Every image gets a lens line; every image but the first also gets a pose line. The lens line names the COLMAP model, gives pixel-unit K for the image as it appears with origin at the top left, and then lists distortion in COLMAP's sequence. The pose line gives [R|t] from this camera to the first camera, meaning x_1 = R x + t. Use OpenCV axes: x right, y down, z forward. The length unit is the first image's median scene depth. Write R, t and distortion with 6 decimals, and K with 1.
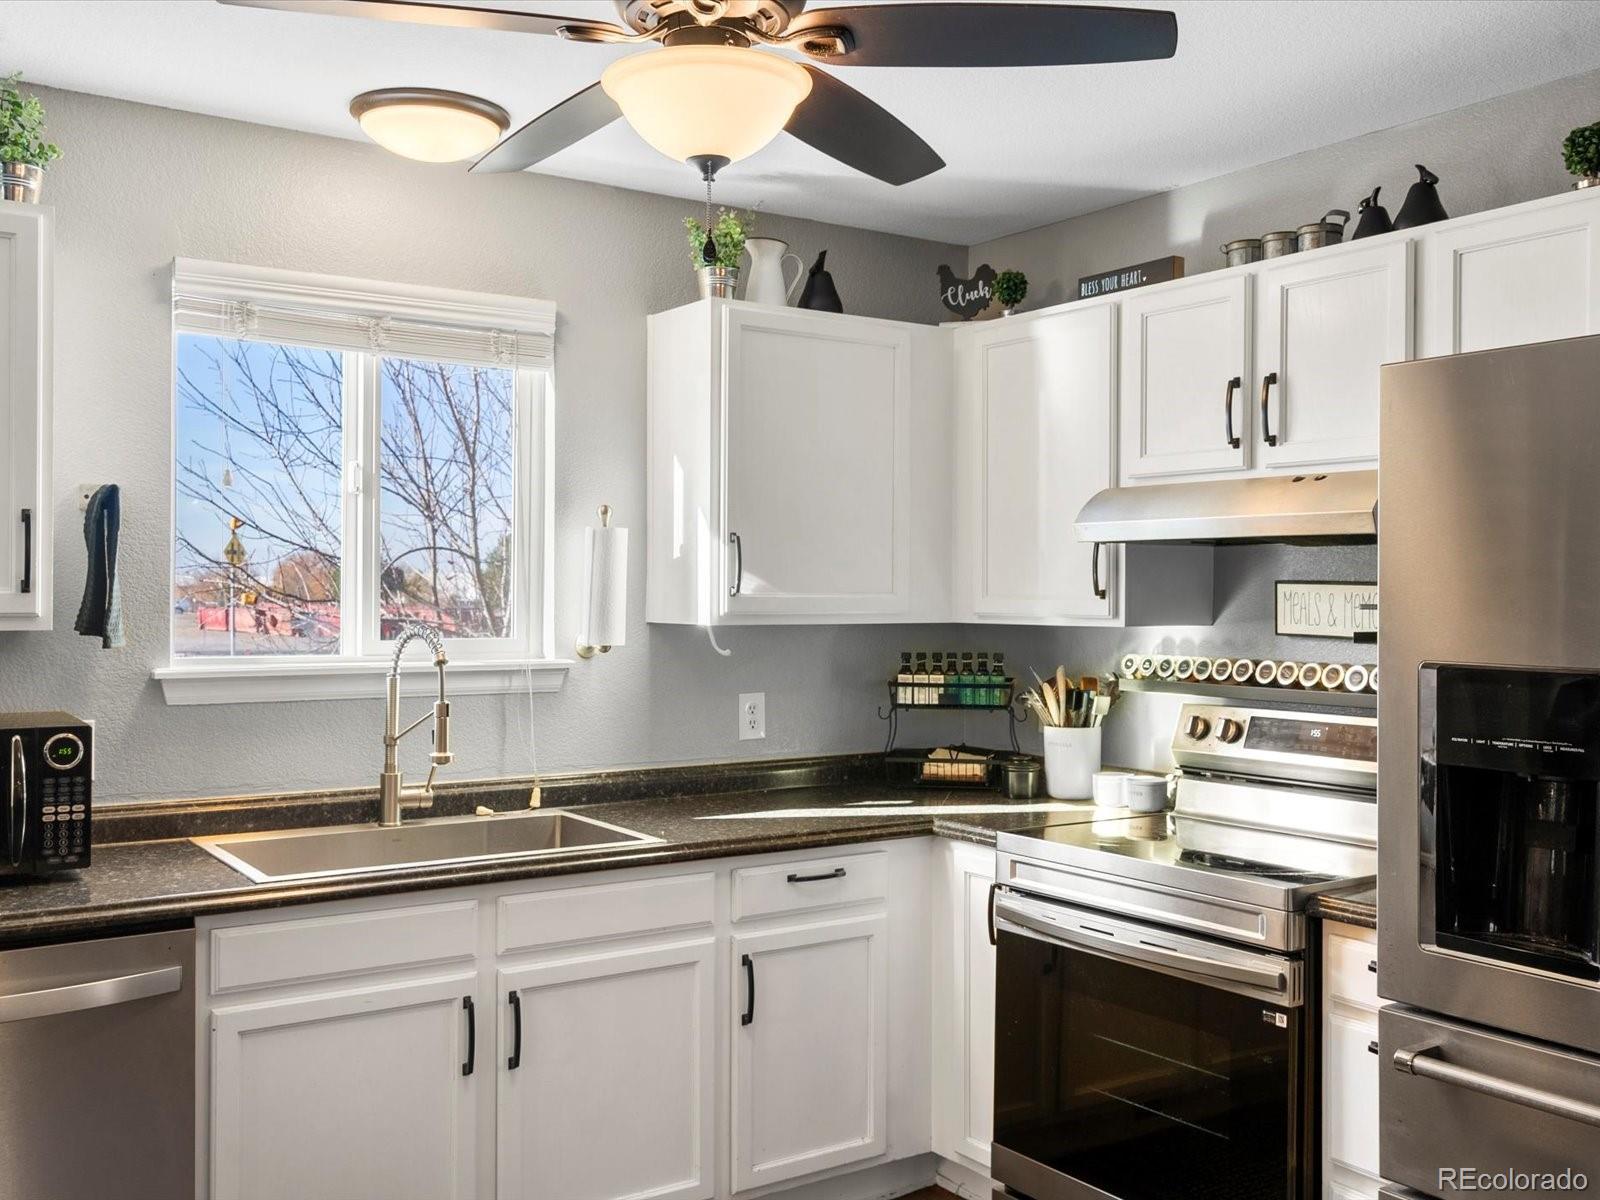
lens RADIAL K [[1486.1, 0, 798.3], [0, 1486.1, 598.3], [0, 0, 1]] dist [0.017475, 0.000000]
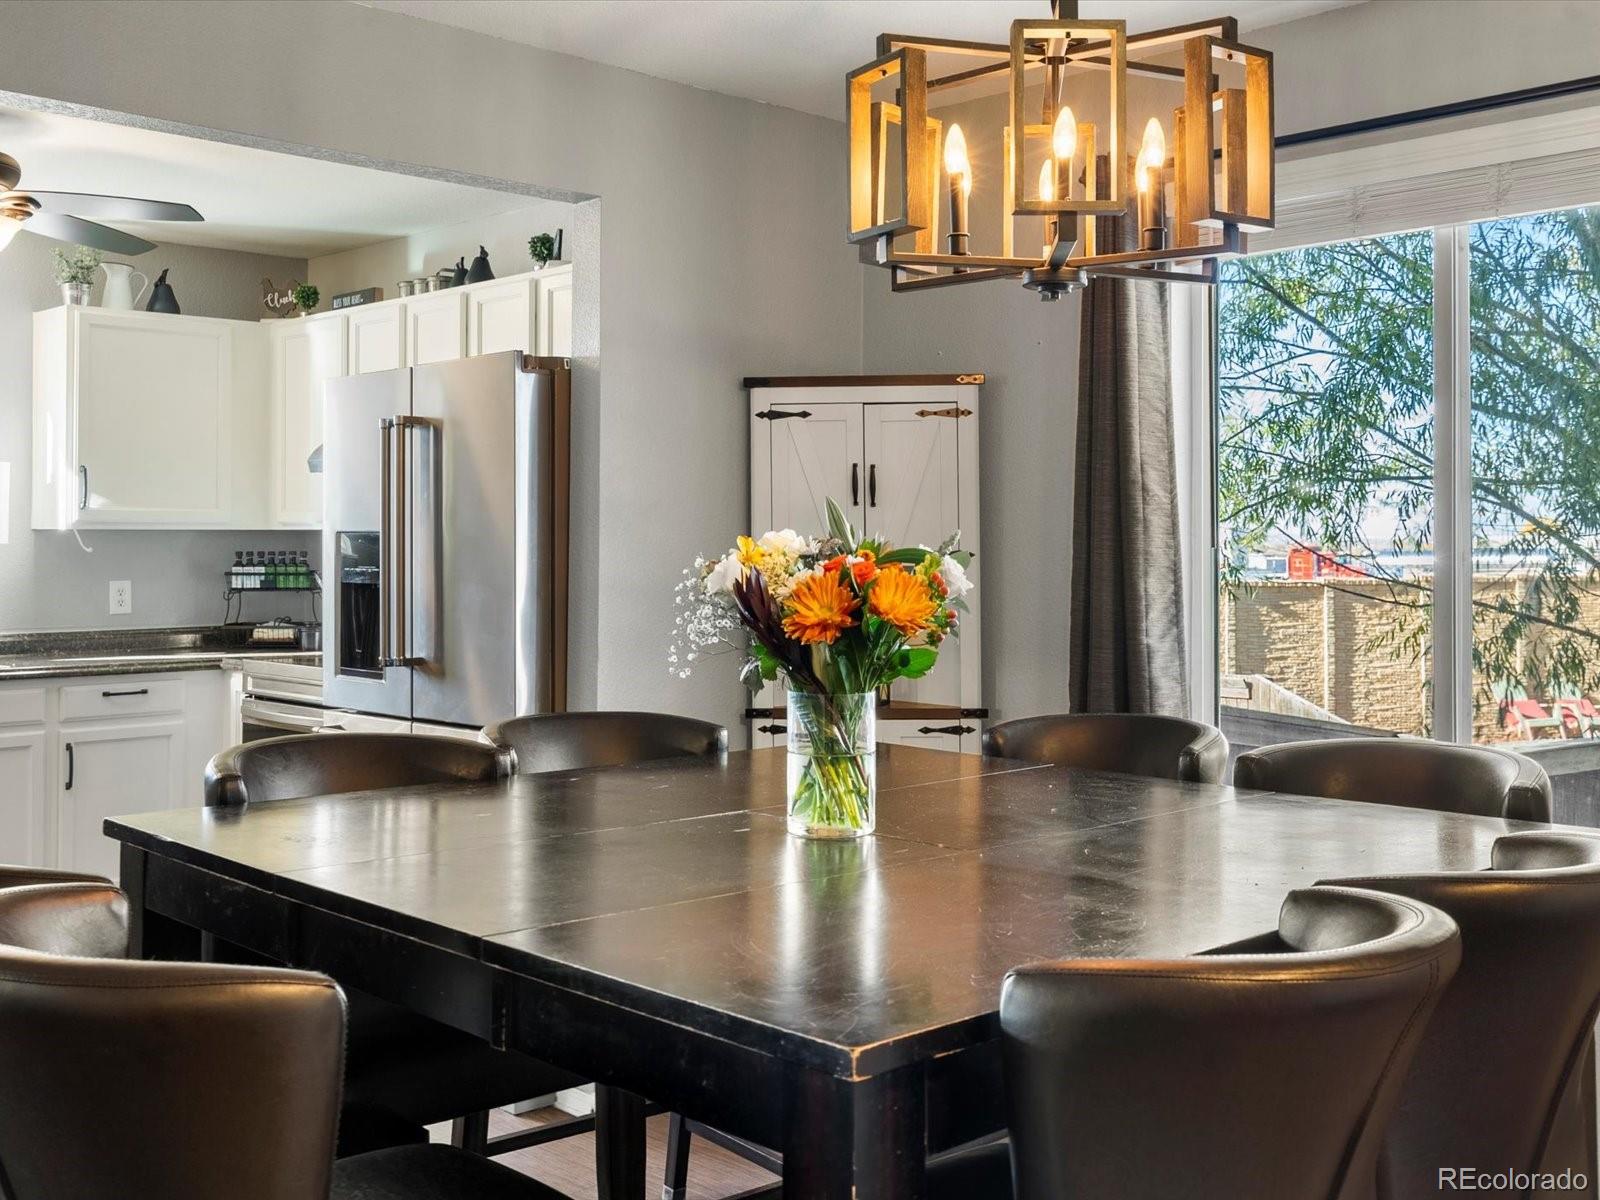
lens RADIAL K [[1716.4, 0, 814.2], [0, 1716.4, 515.1], [0, 0, 1]] dist [0.020610, 0.000000]
pose [[0.988628, -0.002153, 0.150363, 0.384816], [0.004873, 0.999831, -0.017726, 0.035251], [-0.150300, 0.018257, 0.988472, -0.730019]]
